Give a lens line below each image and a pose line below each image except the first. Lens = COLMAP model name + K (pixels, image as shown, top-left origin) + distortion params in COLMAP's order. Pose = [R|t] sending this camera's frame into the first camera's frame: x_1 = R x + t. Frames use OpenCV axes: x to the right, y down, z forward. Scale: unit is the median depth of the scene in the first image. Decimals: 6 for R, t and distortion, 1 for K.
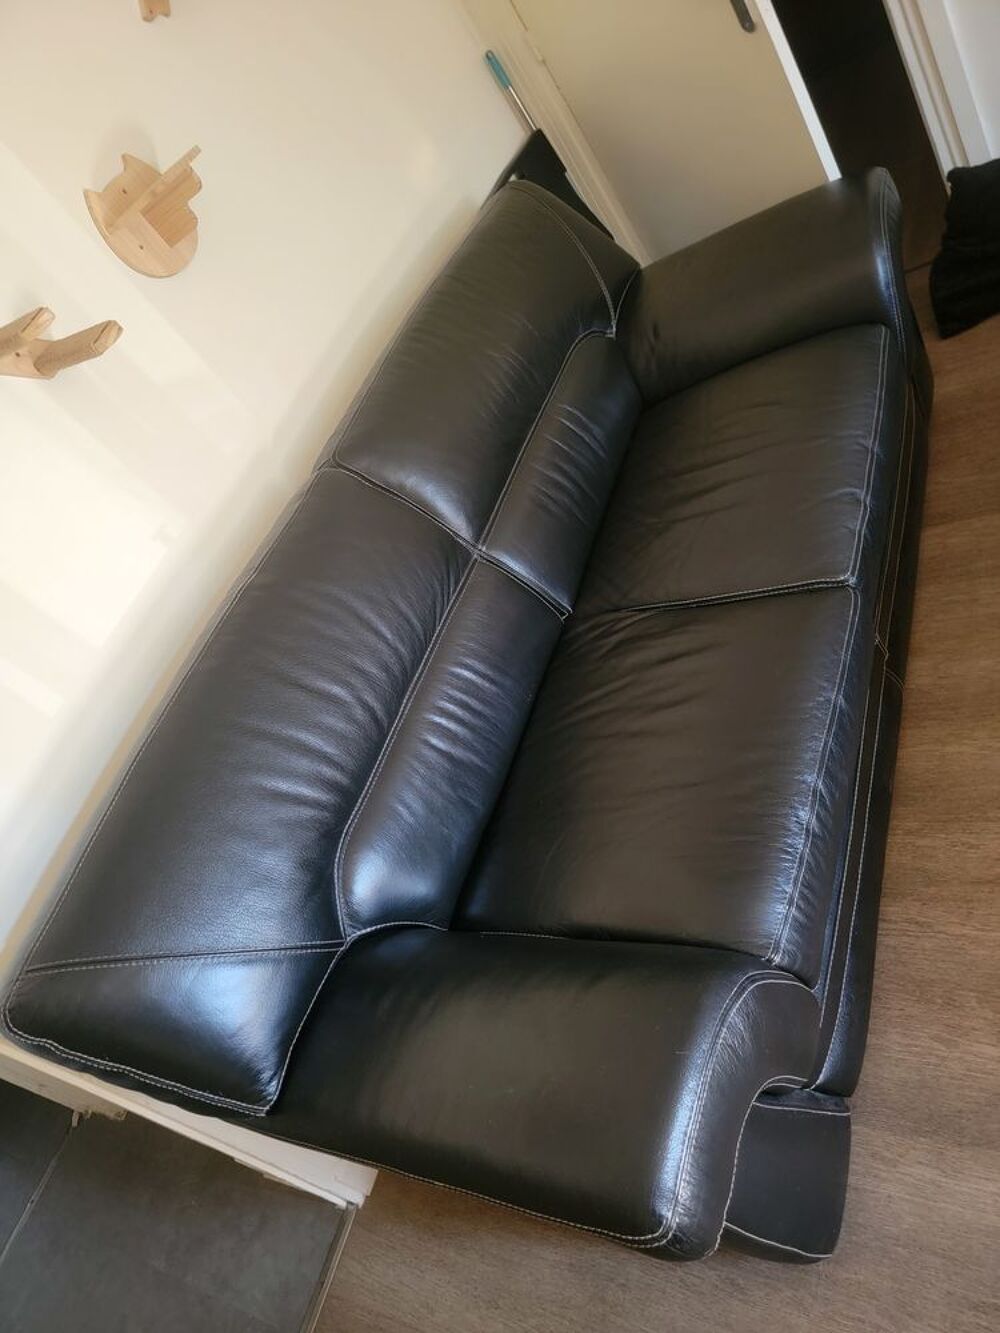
lens RADIAL K [[927.6, 0, 489.8], [0, 927.6, 685.3], [0, 0, 1]] dist [0.073024, -0.065458]
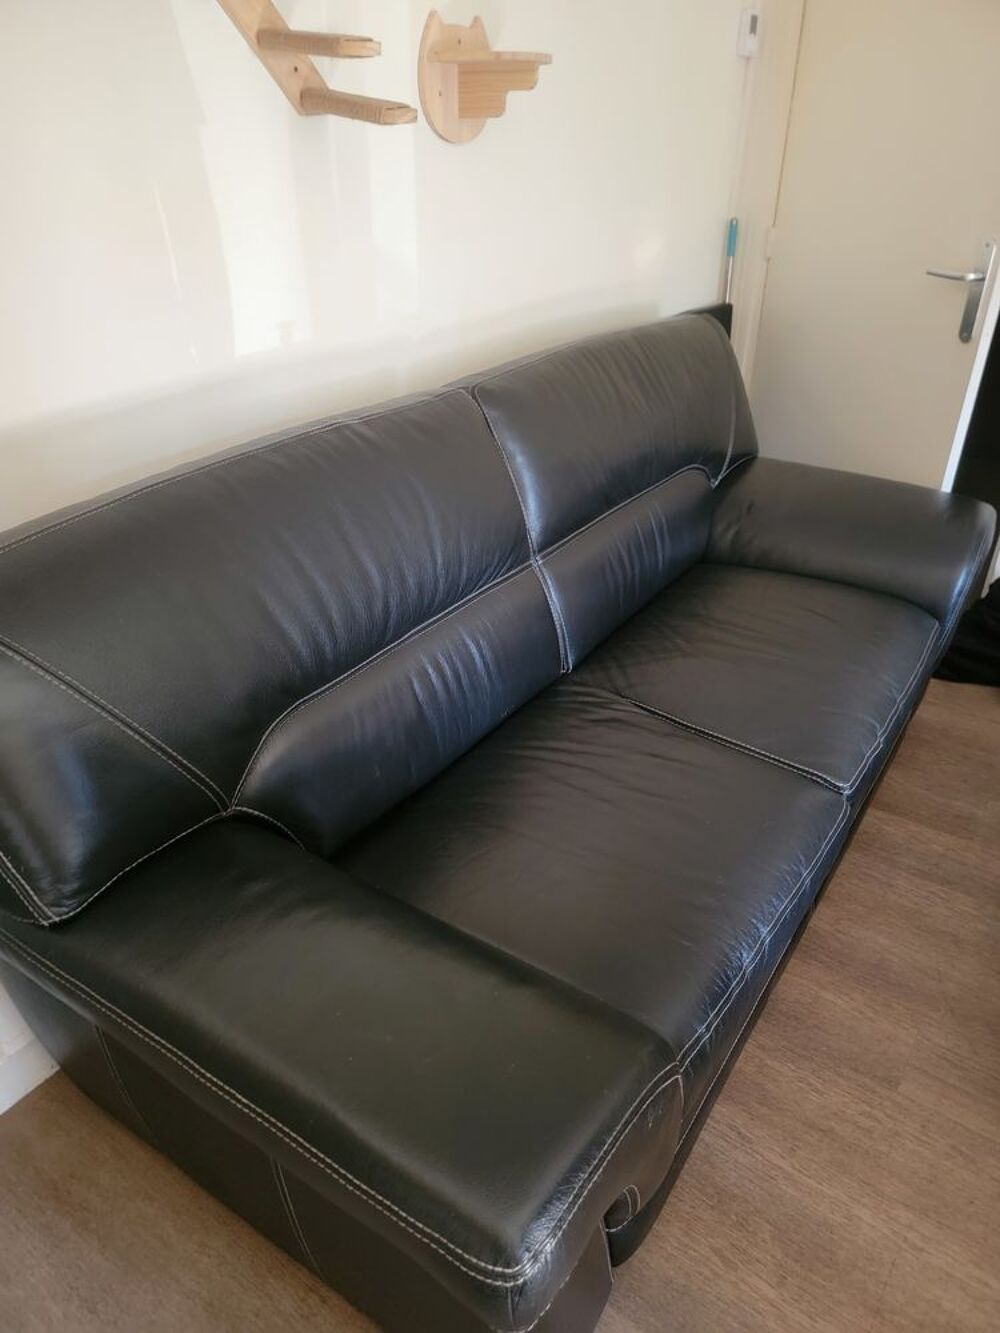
lens RADIAL K [[927.6, 0, 489.8], [0, 927.6, 685.3], [0, 0, 1]] dist [0.073024, -0.065458]
pose [[0.805718, 0.571573, 0.155314, -0.139272], [-0.541929, 0.817222, -0.196115, 0.193395], [-0.239019, 0.073844, 0.968203, 0.107856]]
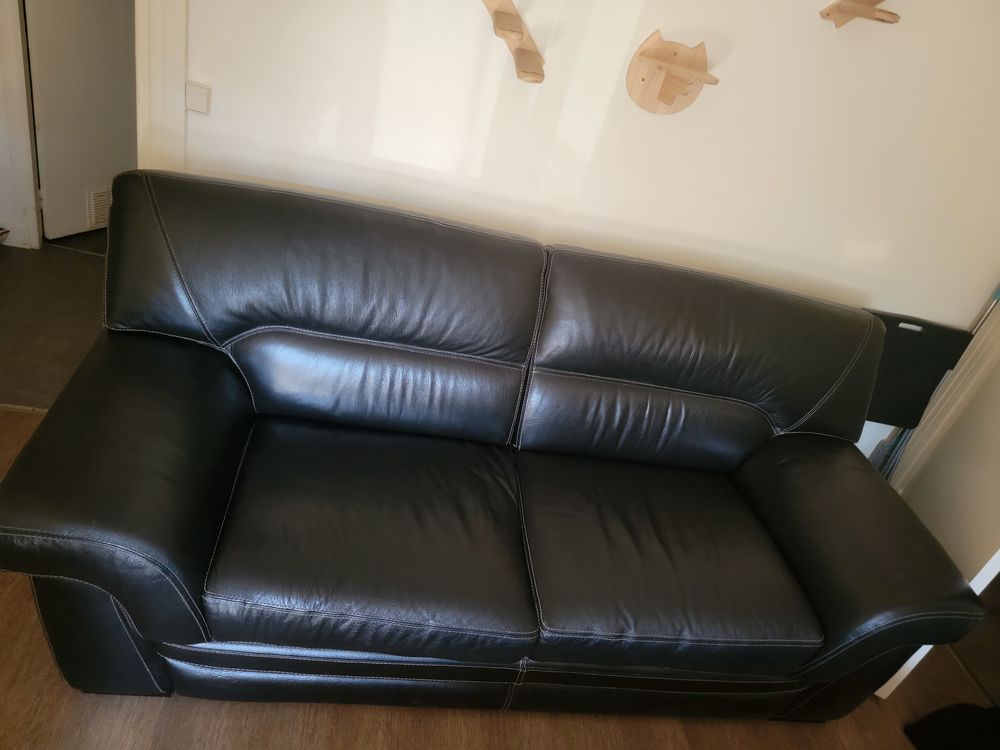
lens RADIAL K [[695.9, 0, 495.8], [0, 695.9, 363.0], [0, 0, 1]] dist [0.073024, -0.065458]
pose [[0.252334, 0.926840, -0.278018, 0.287397], [-0.919095, 0.319431, 0.230712, -0.379345], [0.302641, 0.197309, 0.932458, 0.009017]]
